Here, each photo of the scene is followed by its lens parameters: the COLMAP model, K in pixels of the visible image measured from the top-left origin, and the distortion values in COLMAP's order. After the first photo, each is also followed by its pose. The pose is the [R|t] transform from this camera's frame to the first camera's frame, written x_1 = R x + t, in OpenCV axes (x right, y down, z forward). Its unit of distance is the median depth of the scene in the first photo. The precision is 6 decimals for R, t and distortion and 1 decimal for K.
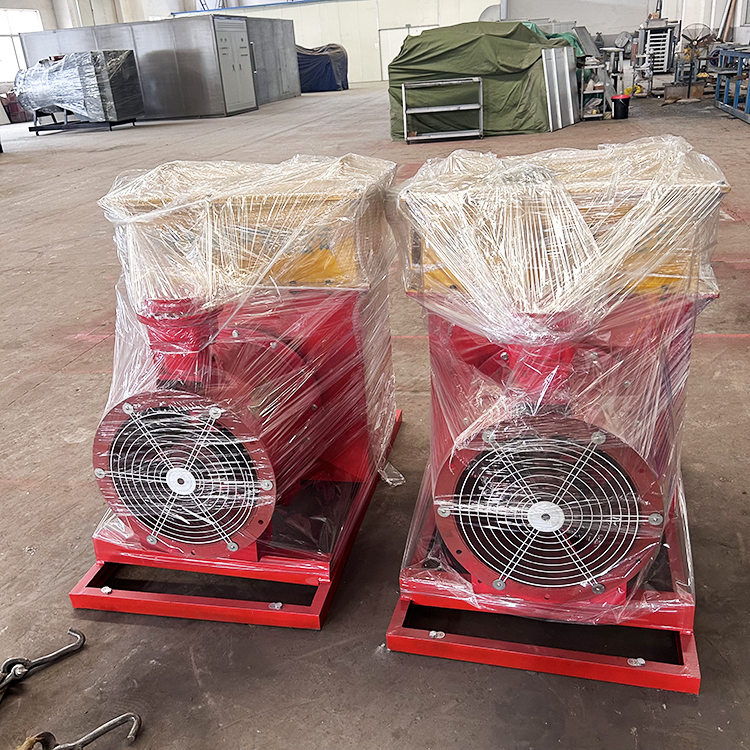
lens RADIAL K [[757.1, 0, 376.0], [0, 757.1, 373.6], [0, 0, 1]] dist [0.019734, 0.000000]
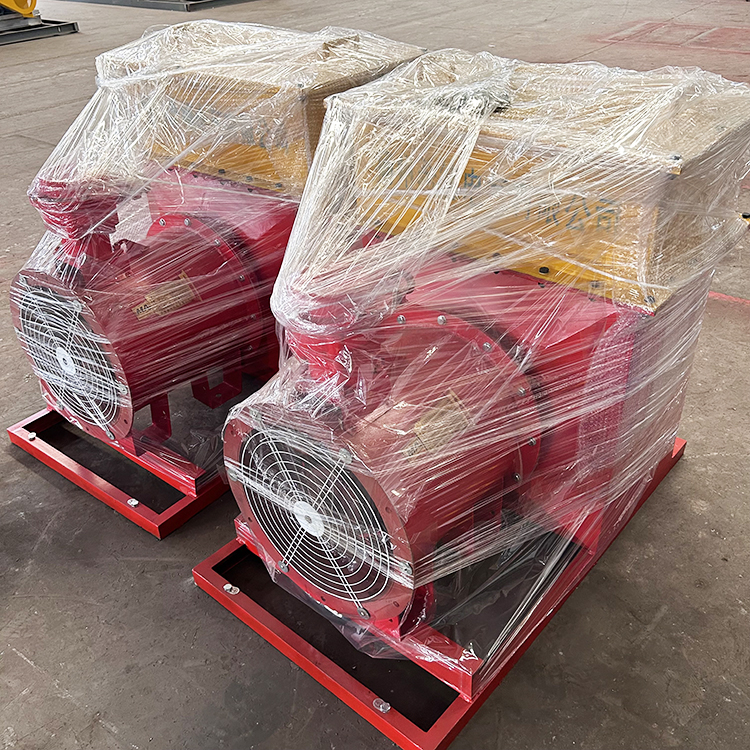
lens RADIAL K [[757.1, 0, 375.0], [0, 757.1, 375.5], [0, 0, 1]] dist [0.019734, 0.000000]
pose [[0.897200, 0.270321, -0.349226, 0.500288], [-0.197128, 0.952763, 0.231049, -0.164899], [0.395187, -0.138454, 0.908107, 0.246876]]
